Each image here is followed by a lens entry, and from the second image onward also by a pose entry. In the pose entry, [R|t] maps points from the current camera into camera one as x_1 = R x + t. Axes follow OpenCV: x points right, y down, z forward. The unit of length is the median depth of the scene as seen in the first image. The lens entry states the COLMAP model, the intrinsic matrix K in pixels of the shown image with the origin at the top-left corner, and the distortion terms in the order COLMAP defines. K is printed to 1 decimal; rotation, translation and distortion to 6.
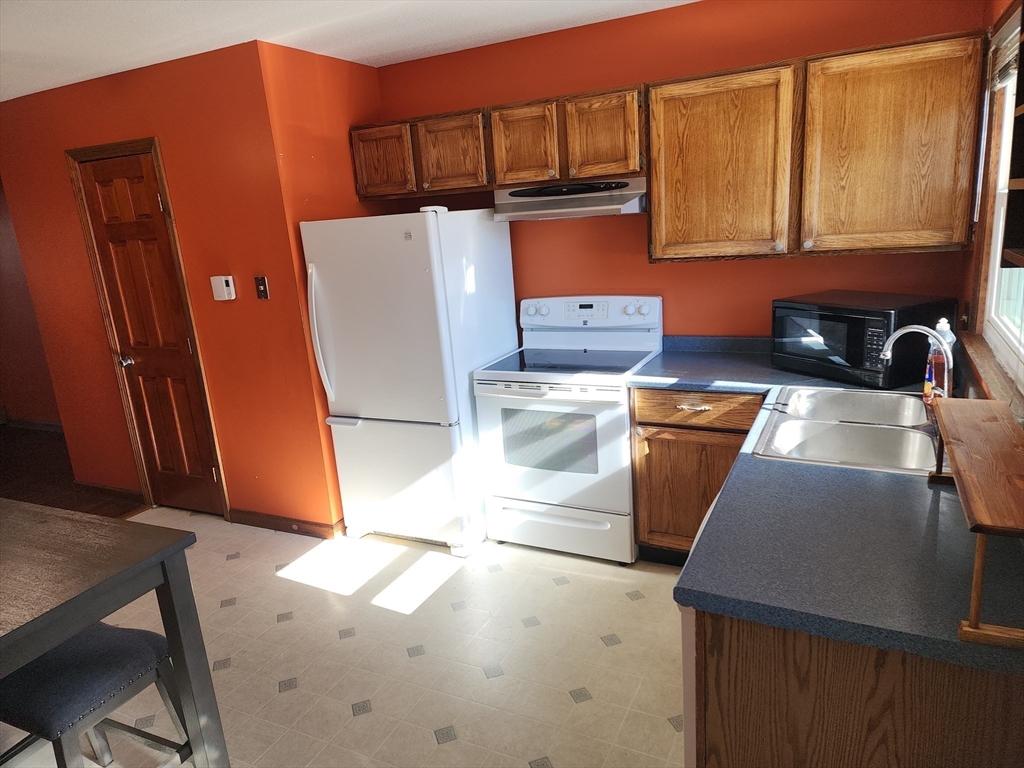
lens RADIAL K [[684.6, 0, 517.1], [0, 684.6, 382.7], [0, 0, 1]] dist [0.081522, -0.056683]
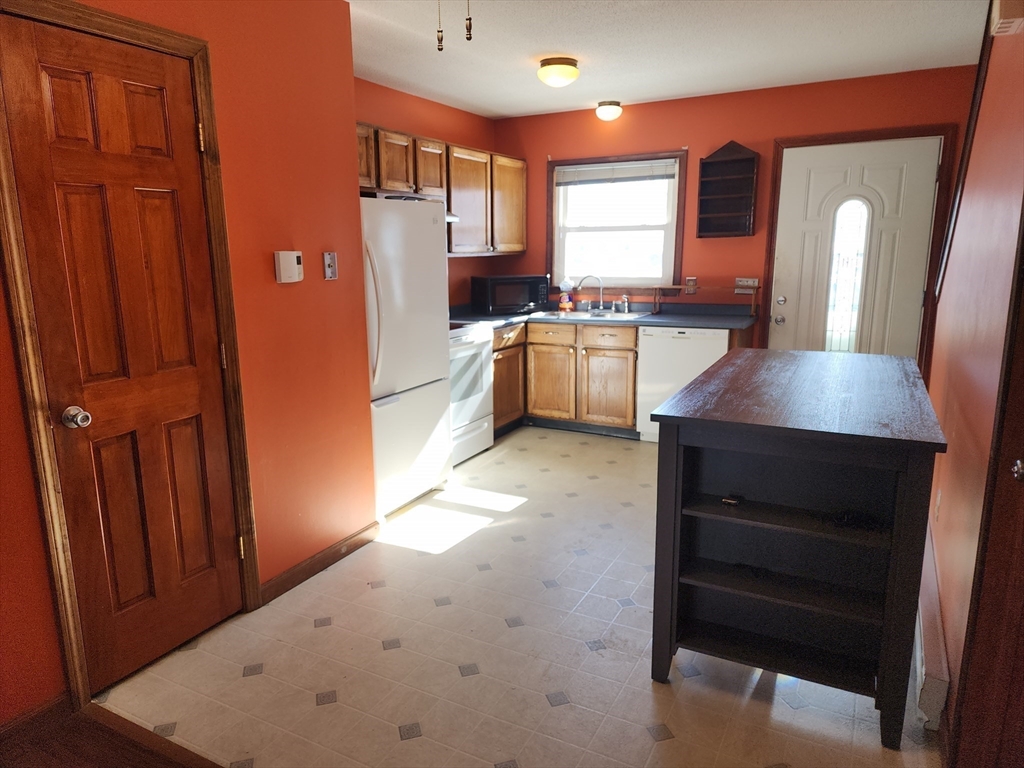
lens RADIAL K [[684.6, 0, 483.5], [0, 684.6, 400.3], [0, 0, 1]] dist [0.081522, -0.056683]
pose [[0.051673, -0.144834, 0.988106, -1.351265], [0.255455, 0.958427, 0.127125, -0.039621], [-0.965439, 0.245847, 0.086524, 0.851674]]
